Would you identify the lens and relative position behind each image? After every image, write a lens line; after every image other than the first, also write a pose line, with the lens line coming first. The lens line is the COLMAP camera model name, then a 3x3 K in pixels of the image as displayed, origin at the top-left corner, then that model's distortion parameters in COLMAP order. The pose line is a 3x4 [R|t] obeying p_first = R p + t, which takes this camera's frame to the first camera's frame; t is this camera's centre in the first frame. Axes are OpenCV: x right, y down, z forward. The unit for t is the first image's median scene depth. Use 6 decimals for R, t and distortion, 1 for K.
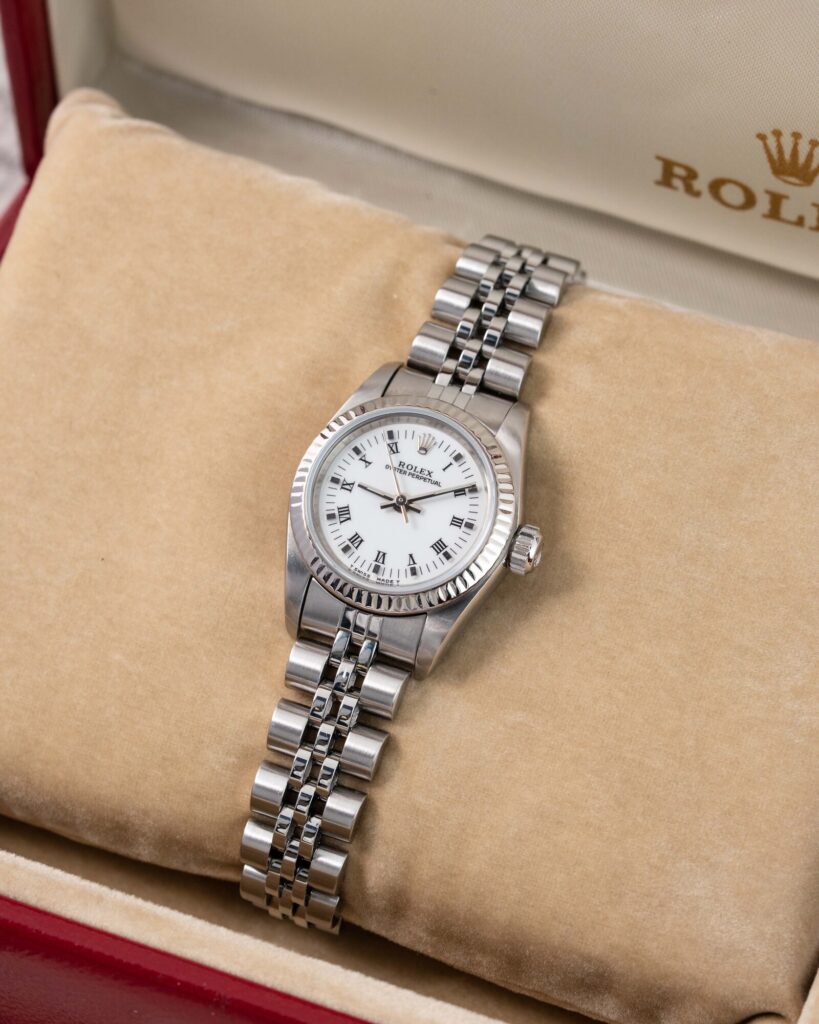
lens RADIAL K [[4849.4, 0, 409.7], [0, 4849.4, 506.7], [0, 0, 1]] dist [-0.331628, 0.000000]
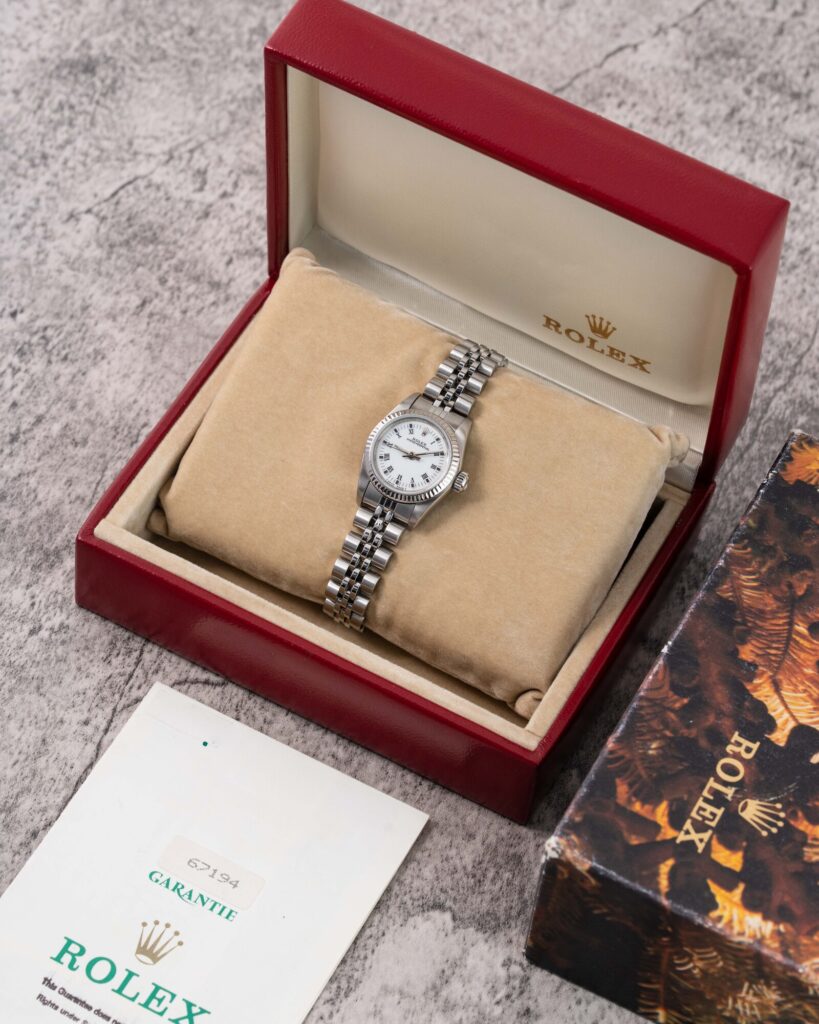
lens RADIAL K [[4849.4, 0, 410.6], [0, 4849.4, 512.0], [0, 0, 1]] dist [-0.331628, 0.000000]
pose [[0.991300, 0.129533, -0.023340, 0.056289], [-0.127615, 0.989319, 0.070438, -0.139235], [0.032215, -0.066847, 0.997243, -1.350601]]
